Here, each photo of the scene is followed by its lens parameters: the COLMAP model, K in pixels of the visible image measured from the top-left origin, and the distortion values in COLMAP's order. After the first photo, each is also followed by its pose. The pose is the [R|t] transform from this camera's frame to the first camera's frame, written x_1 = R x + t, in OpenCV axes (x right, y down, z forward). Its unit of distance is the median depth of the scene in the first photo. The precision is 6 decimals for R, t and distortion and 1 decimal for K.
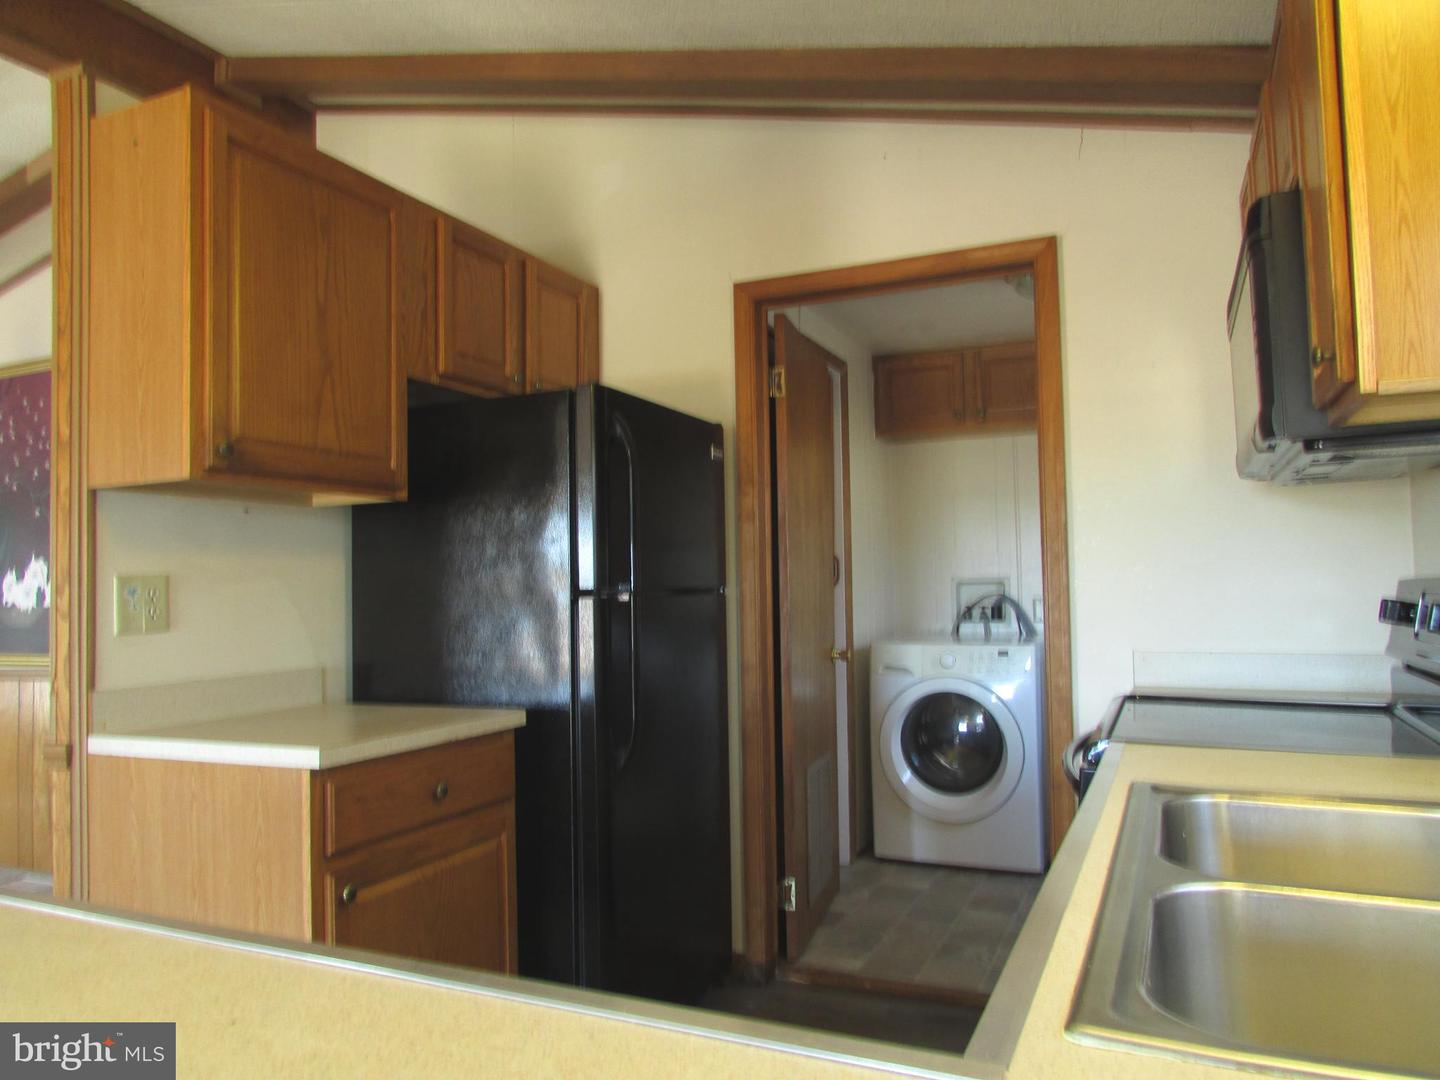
lens RADIAL K [[1044.5, 0, 717.4], [0, 1044.5, 538.5], [0, 0, 1]] dist [-0.004851, 0.004202]
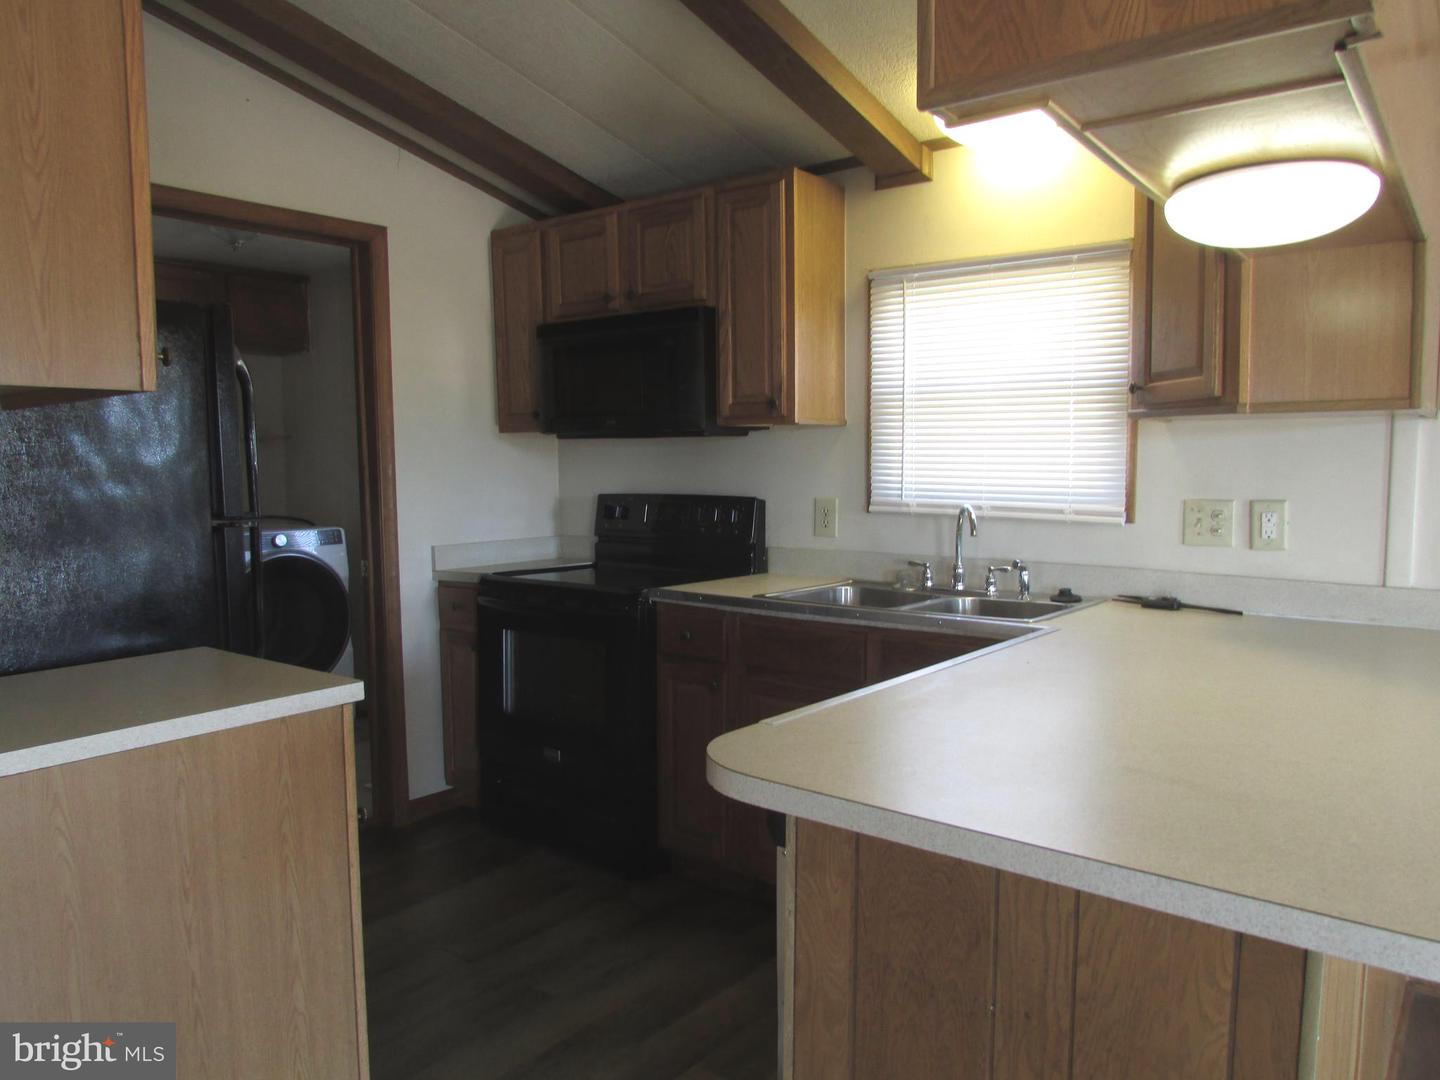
lens RADIAL K [[1044.5, 0, 717.4], [0, 1044.5, 538.5], [0, 0, 1]] dist [-0.004851, 0.004202]
pose [[0.235451, -0.059391, 0.970070, -1.197040], [-0.030398, 0.997193, 0.068430, -0.013843], [-0.971411, -0.045600, 0.232985, 0.409560]]
